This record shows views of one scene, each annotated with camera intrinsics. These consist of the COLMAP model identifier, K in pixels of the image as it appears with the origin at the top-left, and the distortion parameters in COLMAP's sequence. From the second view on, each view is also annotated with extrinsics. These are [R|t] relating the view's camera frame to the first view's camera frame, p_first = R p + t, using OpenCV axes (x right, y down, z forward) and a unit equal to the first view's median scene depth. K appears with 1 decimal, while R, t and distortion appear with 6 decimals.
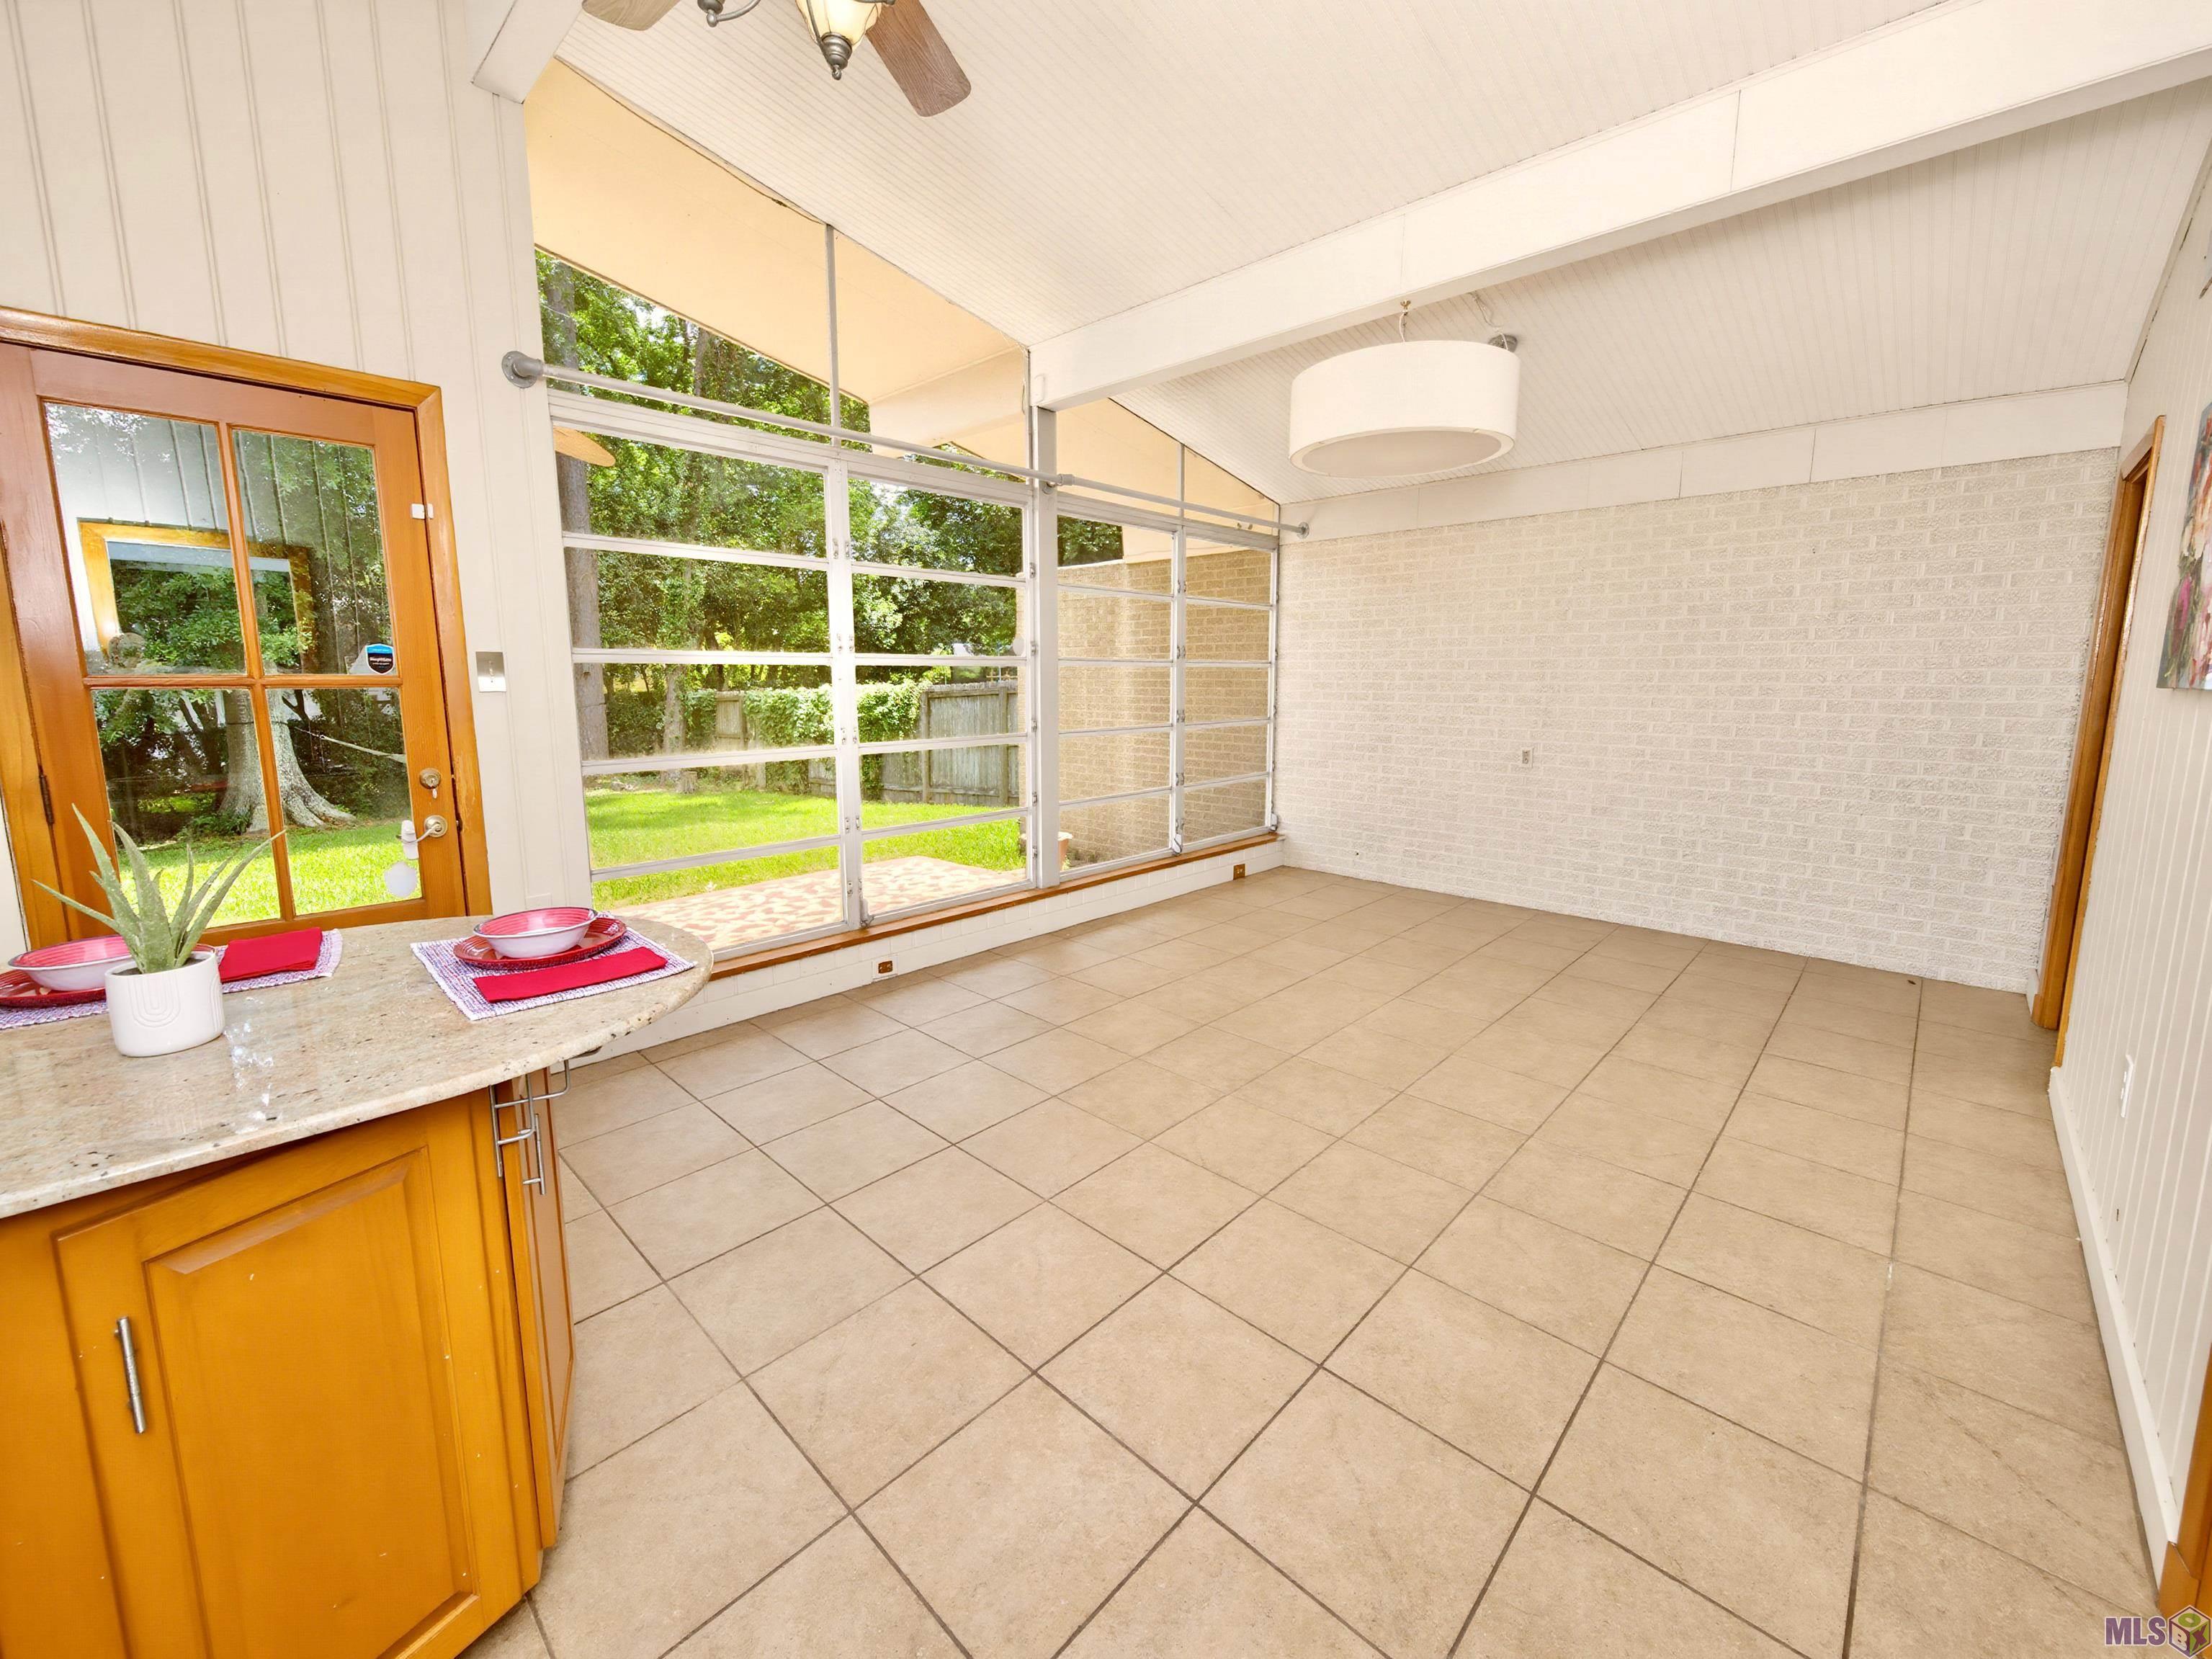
lens RADIAL K [[875.2, 0, 1095.8], [0, 875.2, 779.0], [0, 0, 1]] dist [0.000772, -0.000088]
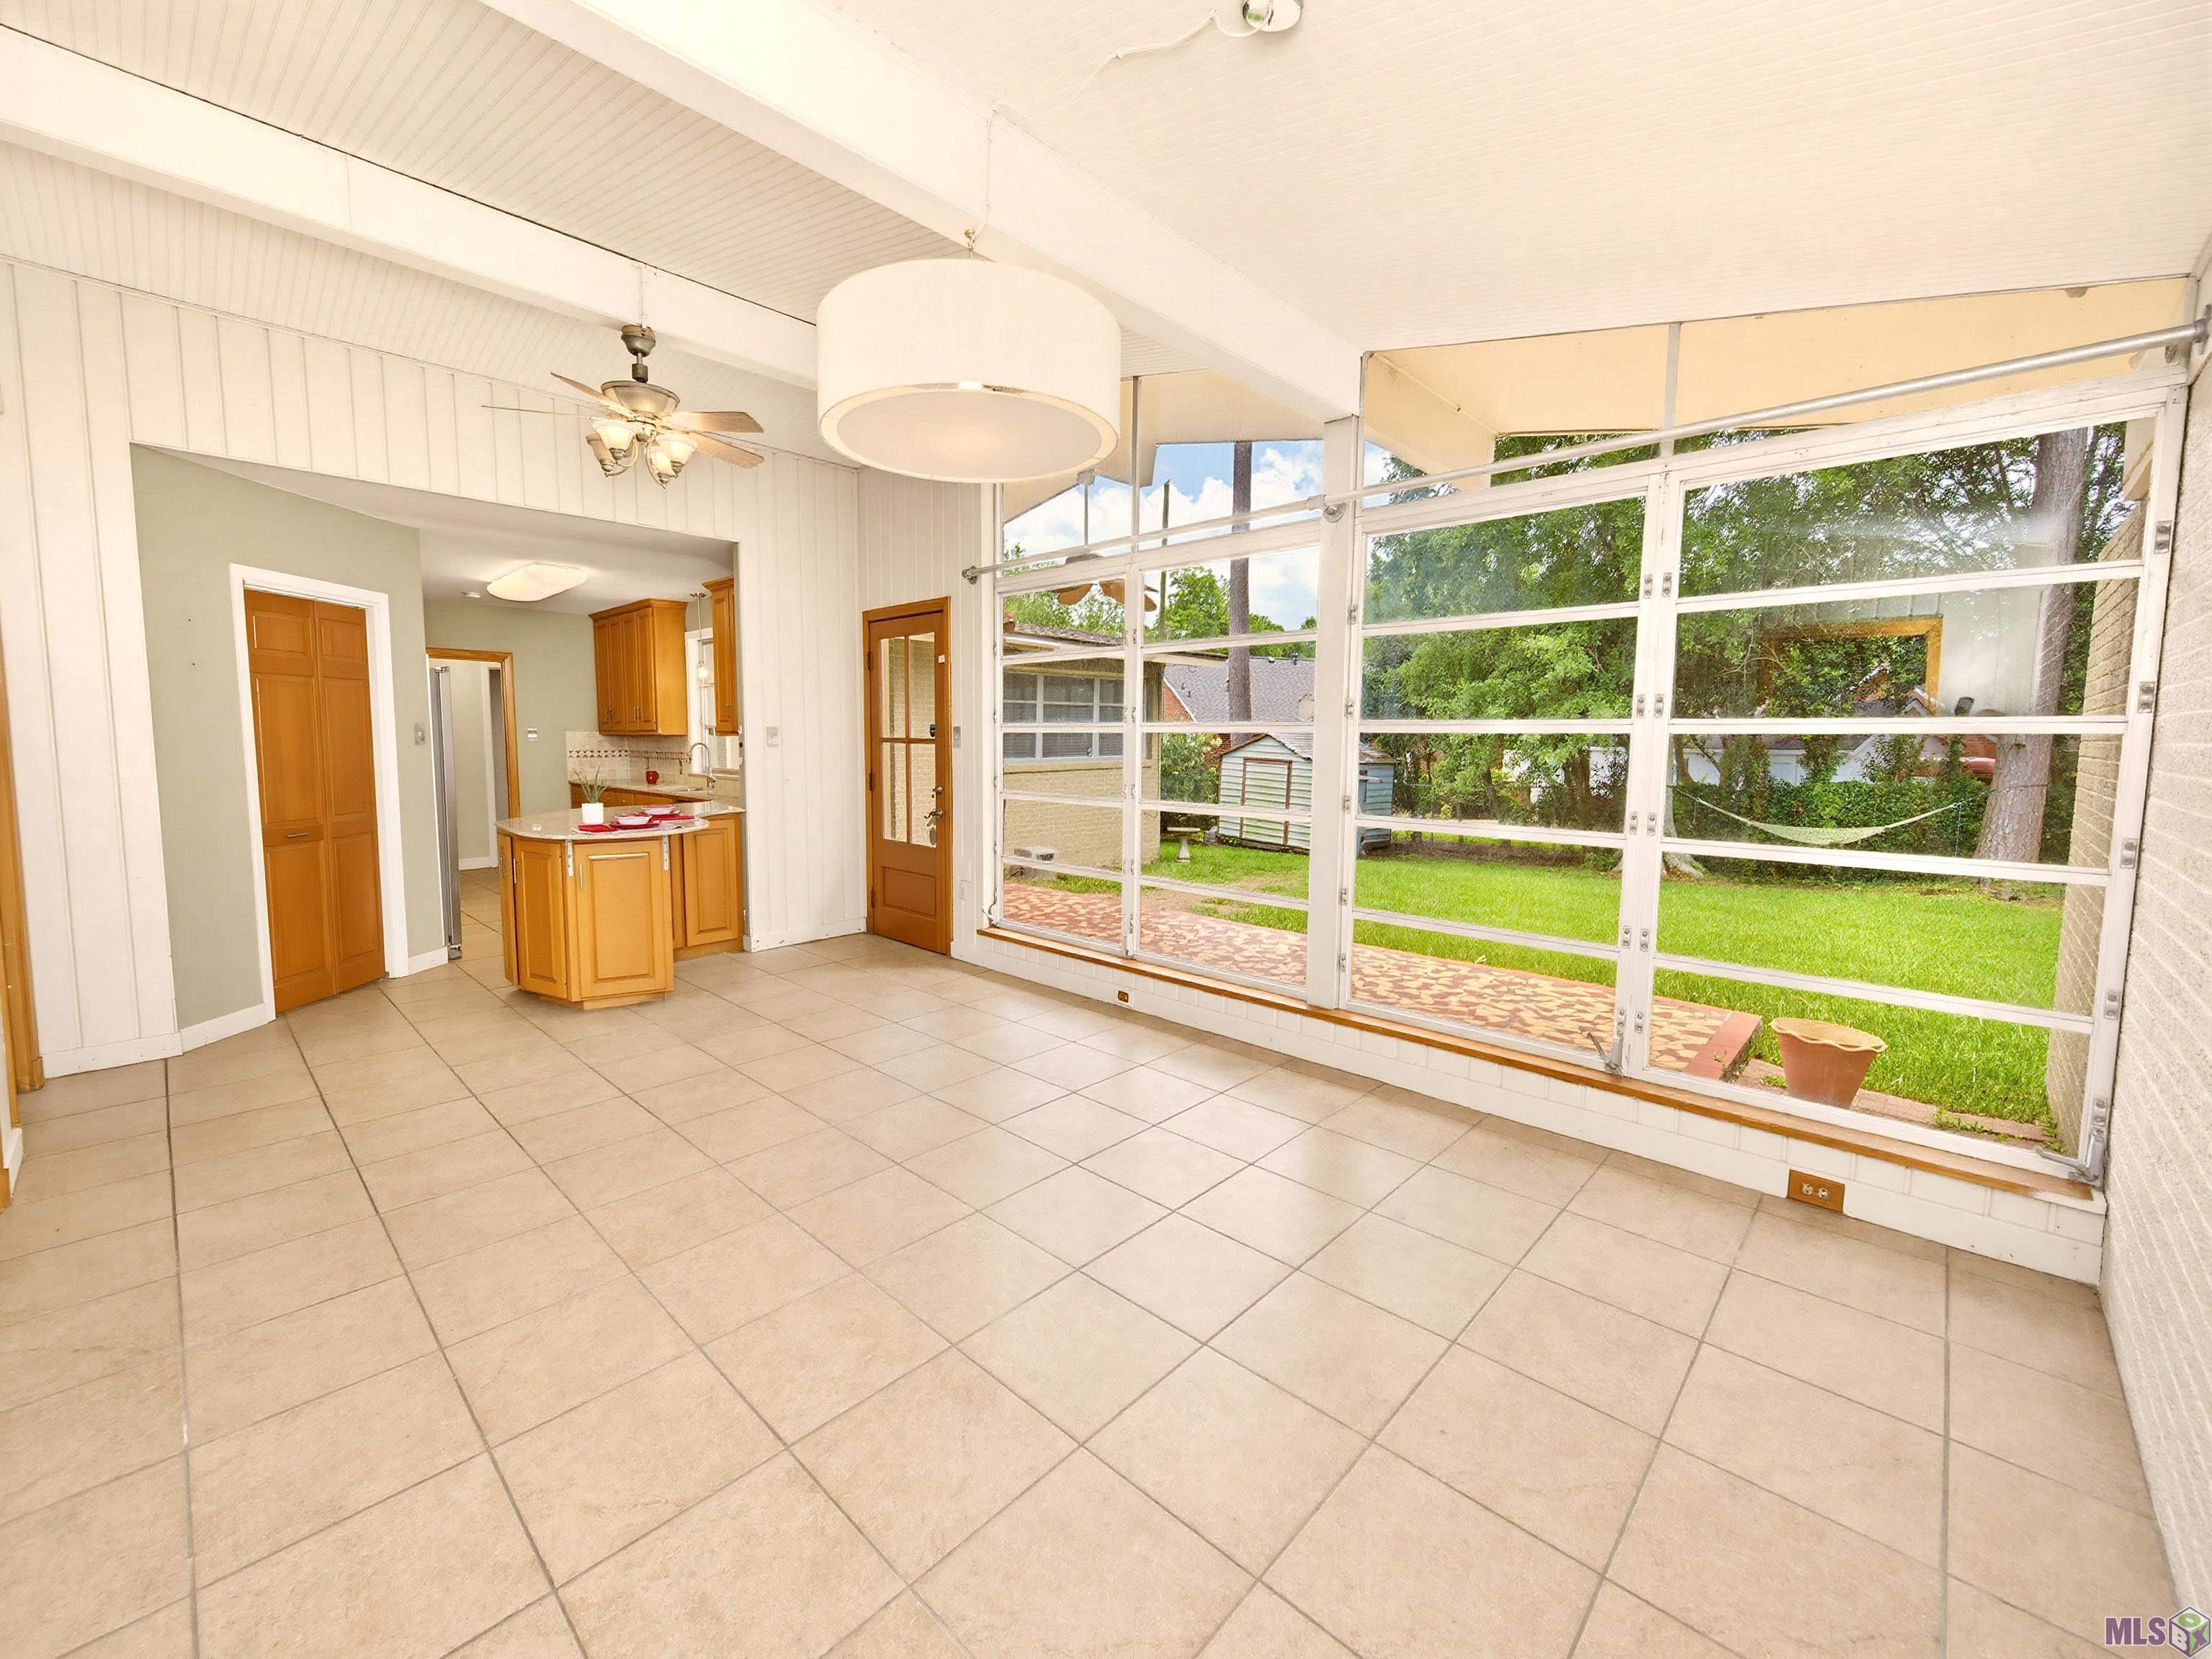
lens RADIAL K [[890.3, 0, 1119.1], [0, 890.3, 822.2], [0, 0, 1]] dist [0.001692, -0.000234]
pose [[0.020866, 0.091552, -0.995582, 1.202786], [-0.130266, 0.987559, 0.088084, -0.149182], [0.991260, 0.127852, 0.032533, 1.250550]]
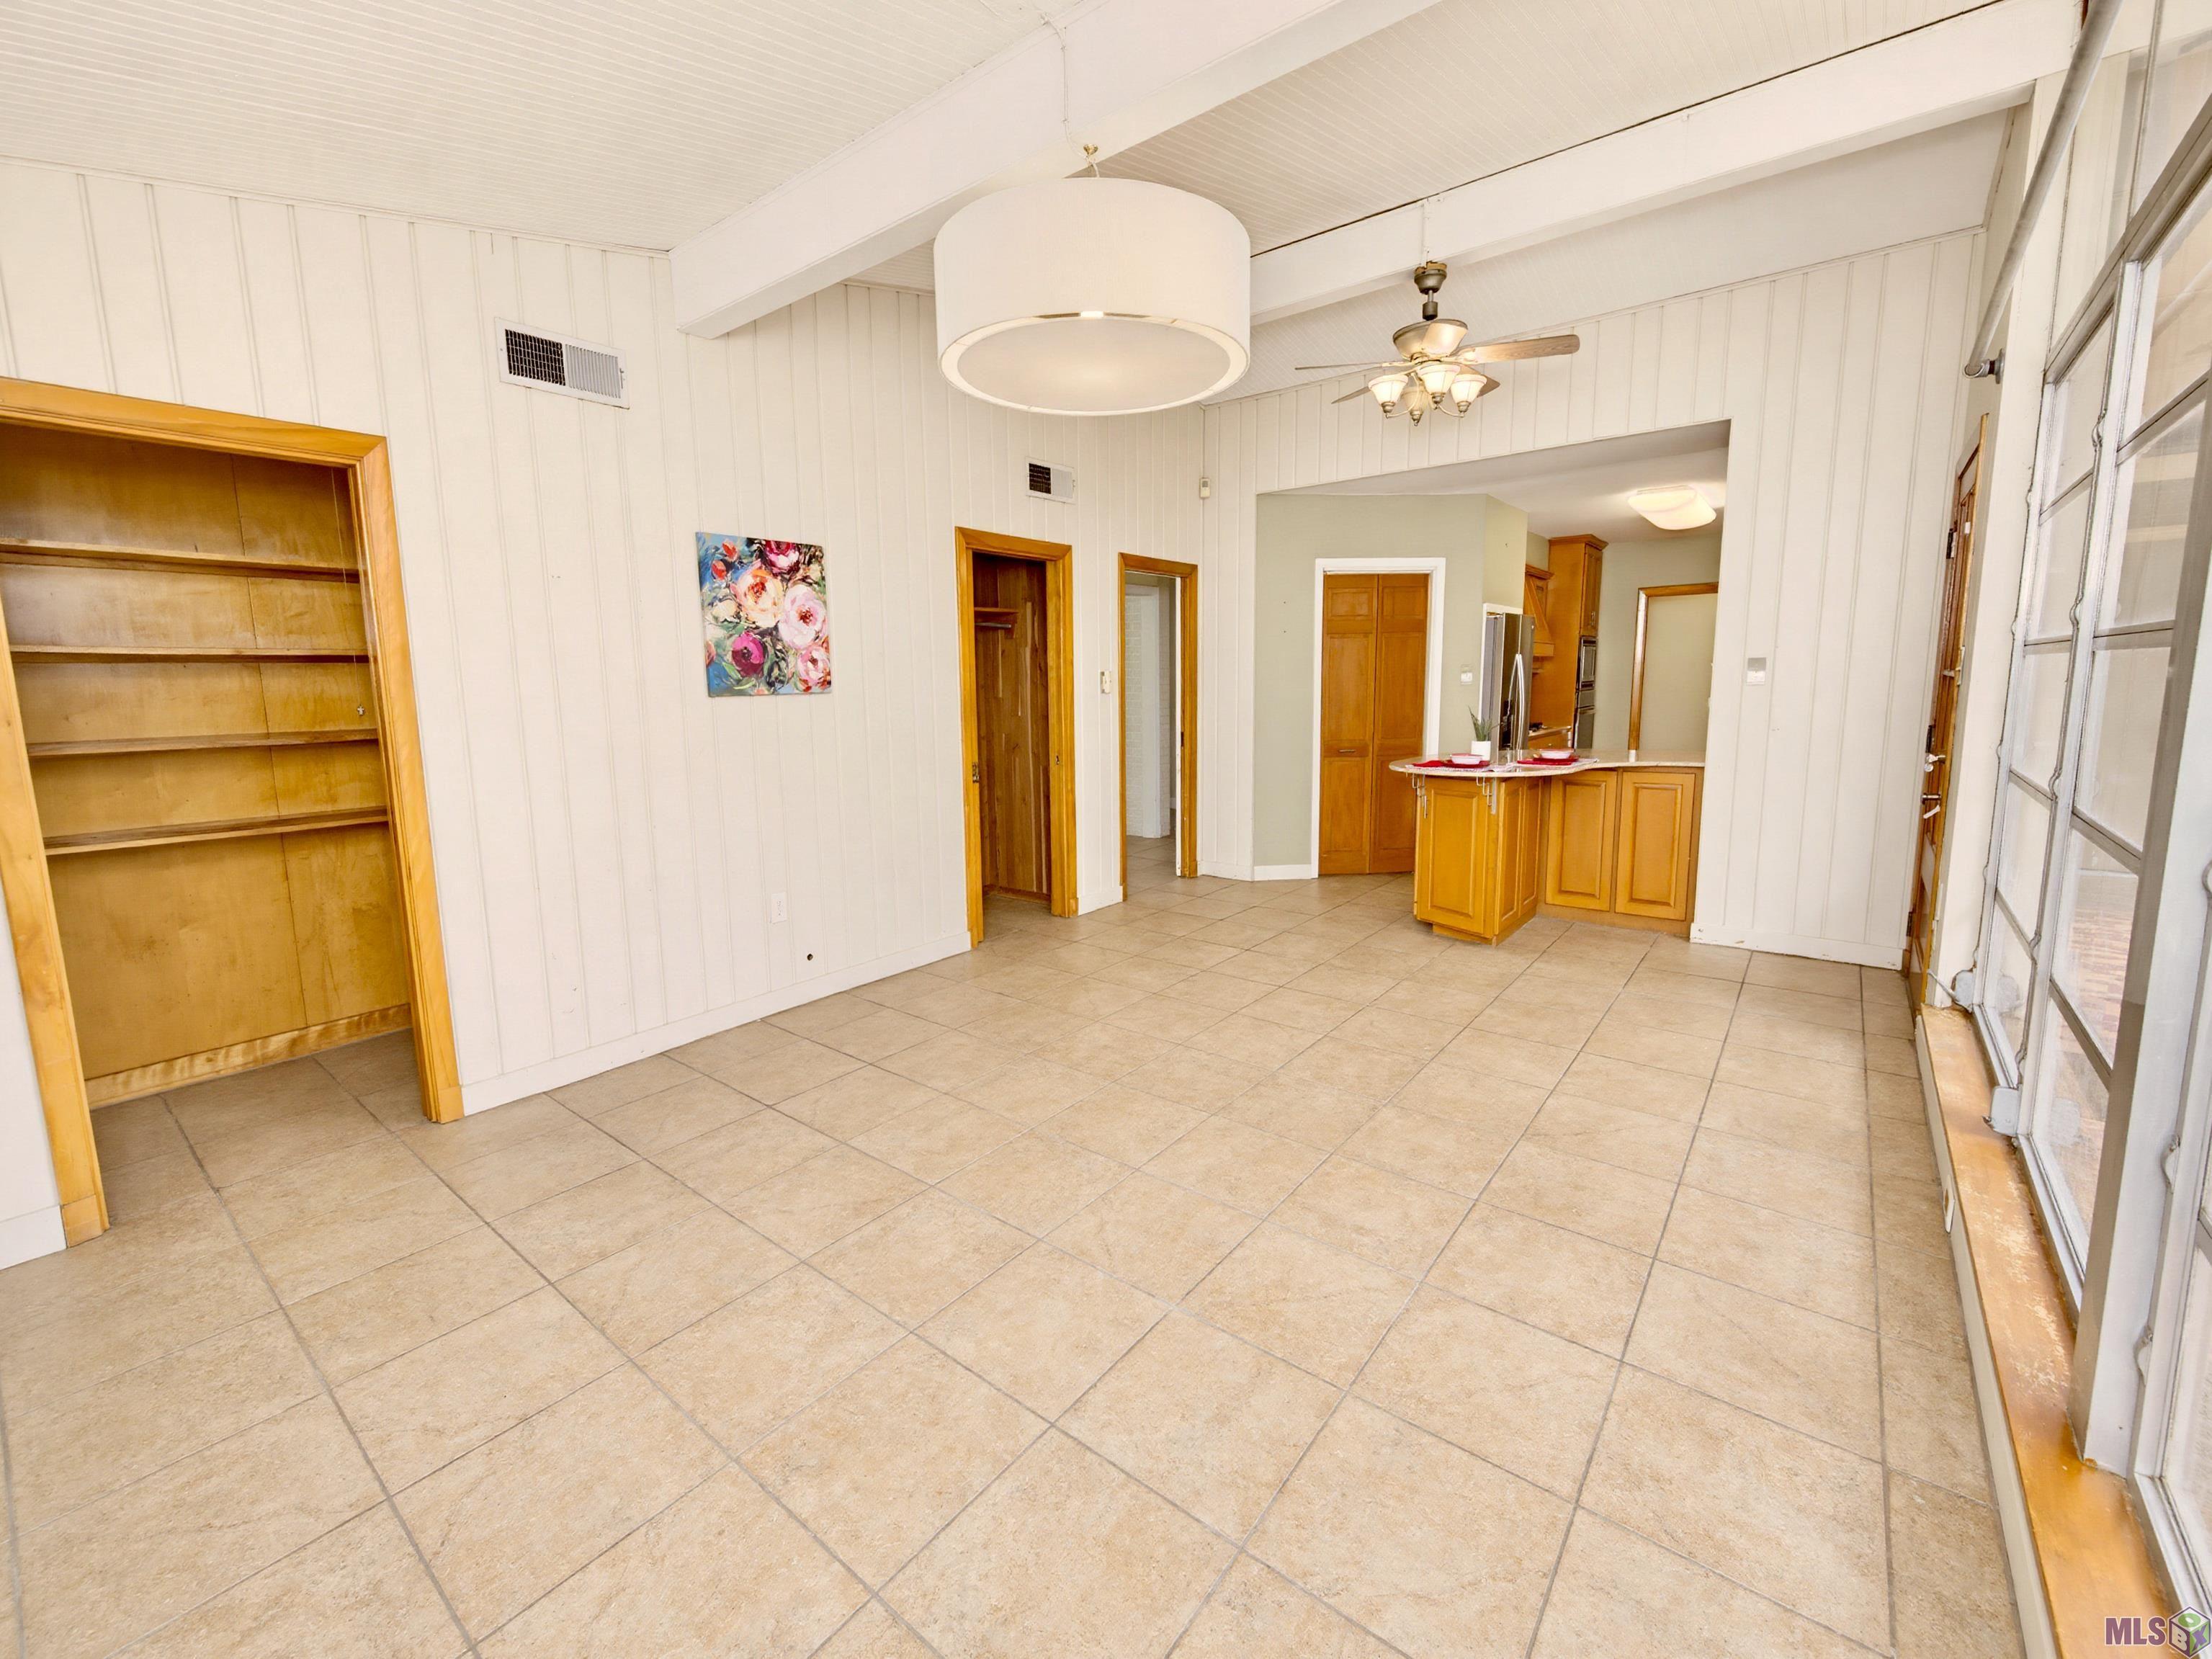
lens RADIAL K [[925.2, 0, 1093.0], [0, 925.2, 812.1], [0, 0, 1]] dist [0.000256, -0.000088]
pose [[-0.996087, 0.022740, -0.085397, 0.457425], [-0.000612, 0.964527, 0.263984, -0.241346], [0.088371, 0.263003, -0.960739, 1.961440]]
